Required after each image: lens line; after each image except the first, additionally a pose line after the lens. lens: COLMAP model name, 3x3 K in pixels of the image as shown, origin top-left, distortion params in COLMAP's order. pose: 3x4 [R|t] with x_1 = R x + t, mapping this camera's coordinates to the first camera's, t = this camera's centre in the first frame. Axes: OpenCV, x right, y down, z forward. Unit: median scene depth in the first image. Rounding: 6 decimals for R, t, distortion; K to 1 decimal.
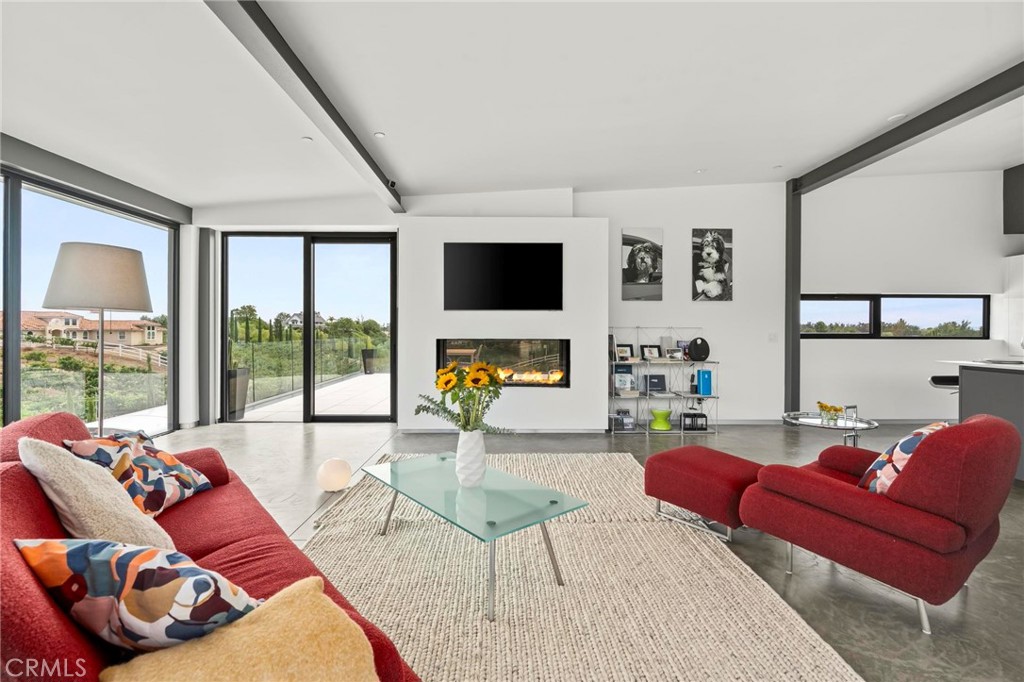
lens RADIAL K [[463.2, 0, 511.4], [0, 463.2, 335.5], [0, 0, 1]] dist [-0.005164, 0.003043]
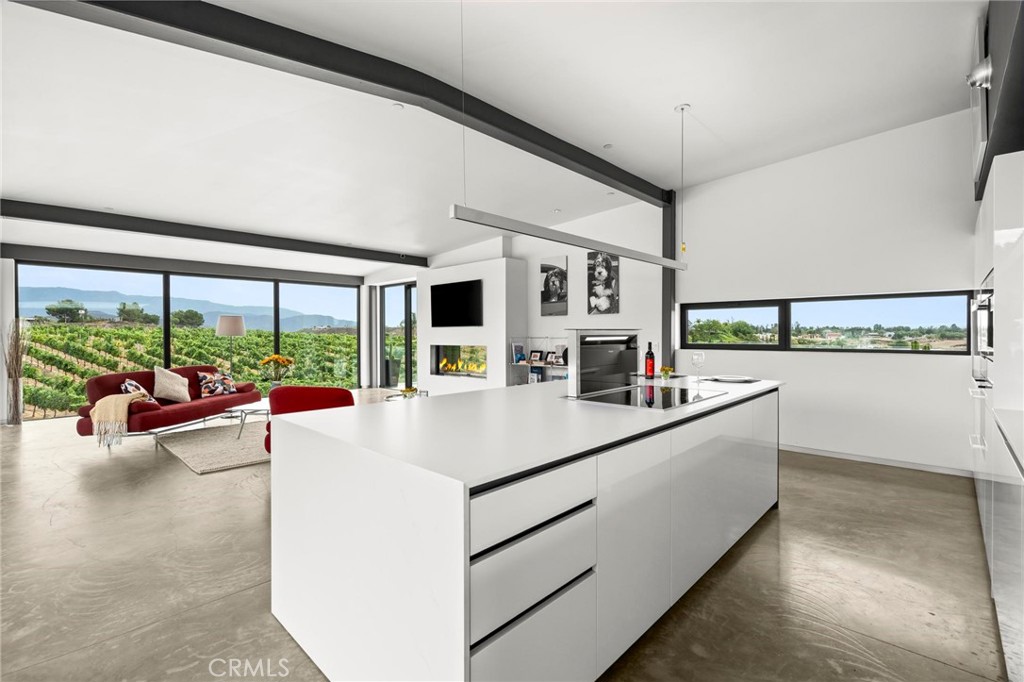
lens RADIAL K [[463.2, 0, 508.3], [0, 463.2, 338.6], [0, 0, 1]] dist [-0.005164, 0.003043]
pose [[0.707601, 0.003734, -0.706602, 1.072877], [-0.002043, 0.999993, 0.003238, -0.017979], [0.706609, -0.000847, 0.707604, 0.035340]]
